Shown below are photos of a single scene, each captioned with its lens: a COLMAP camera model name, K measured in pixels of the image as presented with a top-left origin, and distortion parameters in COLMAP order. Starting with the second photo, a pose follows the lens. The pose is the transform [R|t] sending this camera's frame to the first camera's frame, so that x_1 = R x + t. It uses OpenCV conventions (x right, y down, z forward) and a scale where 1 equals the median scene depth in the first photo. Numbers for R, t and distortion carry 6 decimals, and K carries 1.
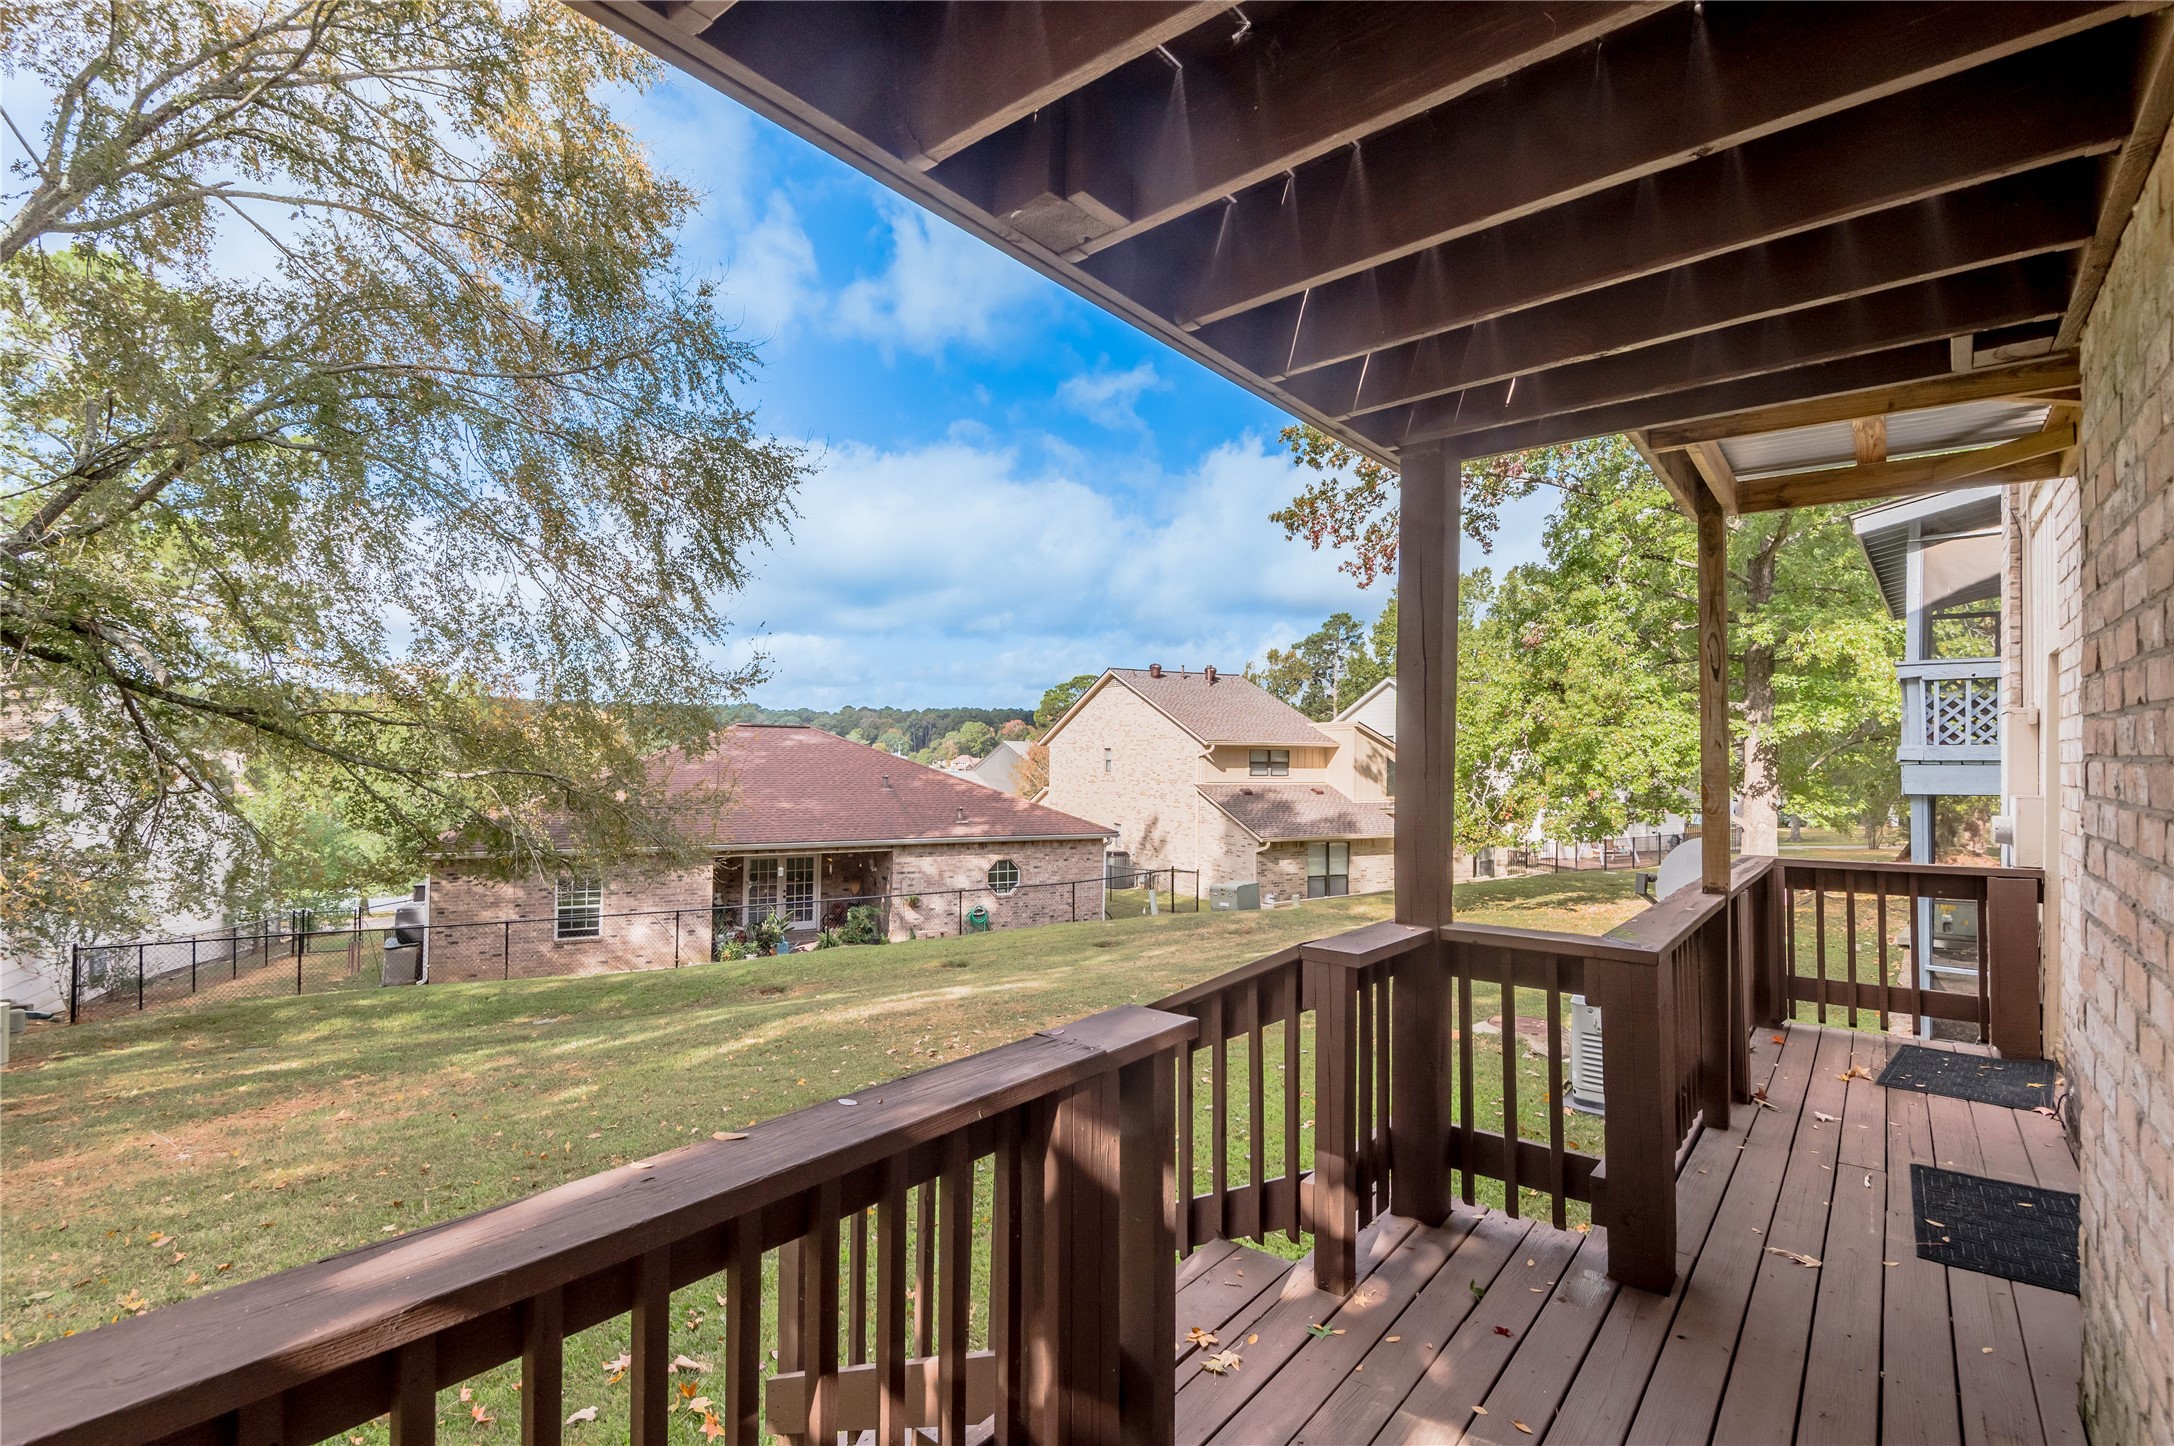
lens RADIAL K [[1014.5, 0, 1077.9], [0, 1014.5, 733.0], [0, 0, 1]] dist [0.017330, -0.011239]
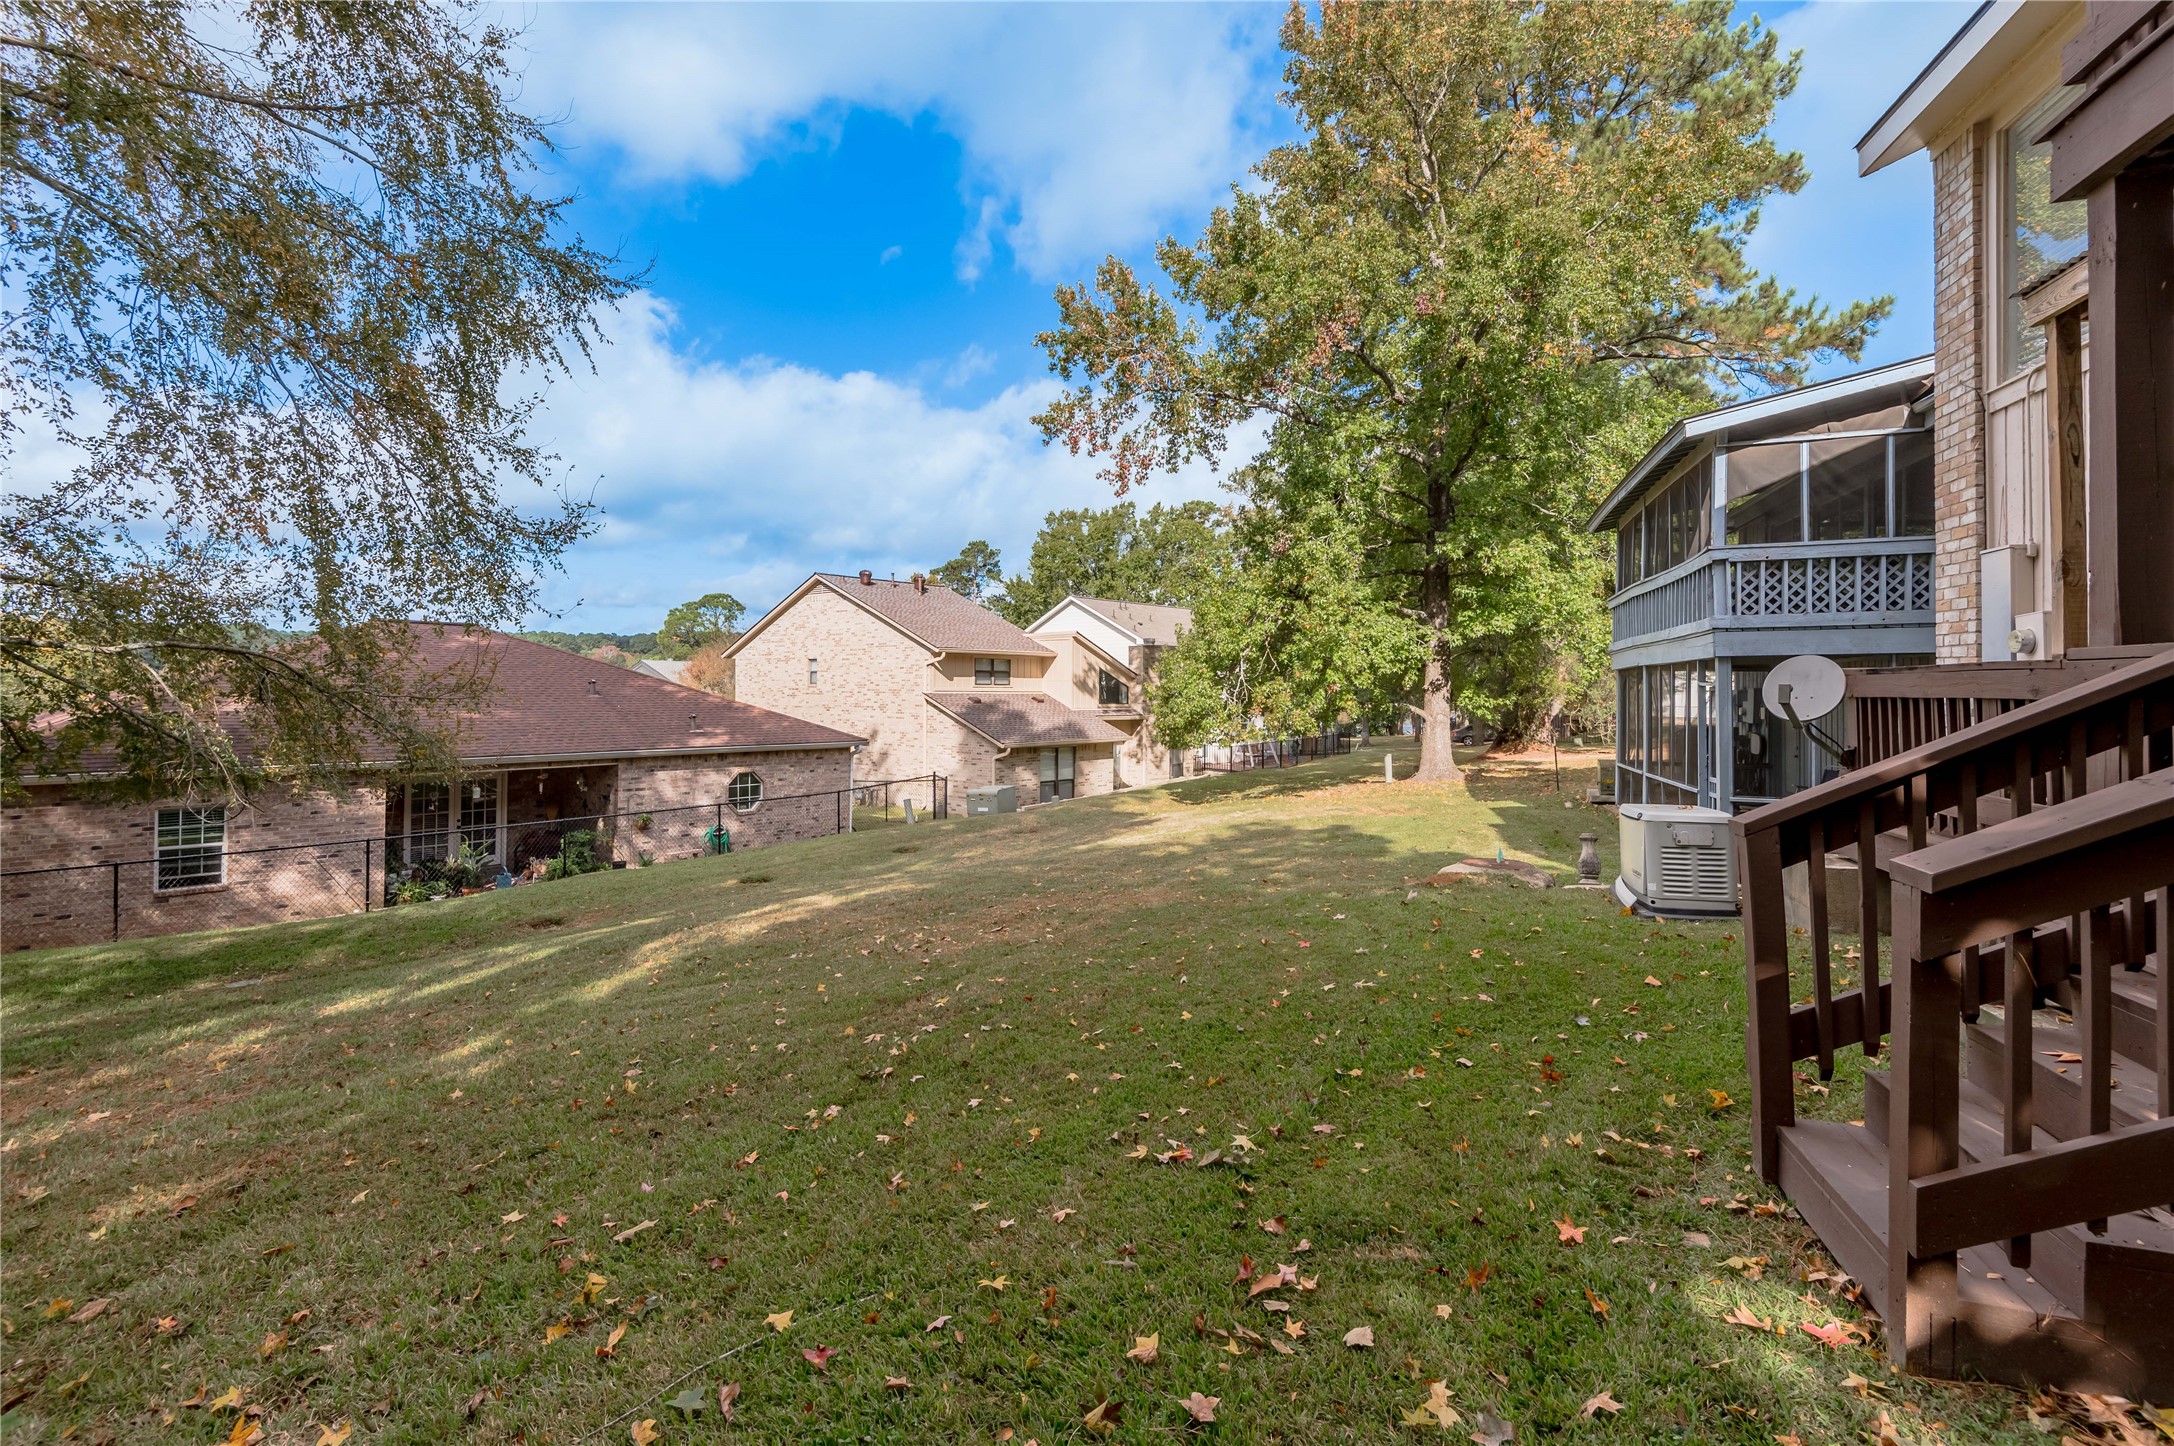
lens RADIAL K [[1014.5, 0, 1064.2], [0, 1014.5, 653.1], [0, 0, 1]] dist [0.017330, -0.011239]
pose [[0.928922, 0.008967, 0.370168, -0.148422], [-0.003868, 0.999887, -0.014514, 0.032507], [-0.370256, 0.012050, 0.928851, 0.062736]]
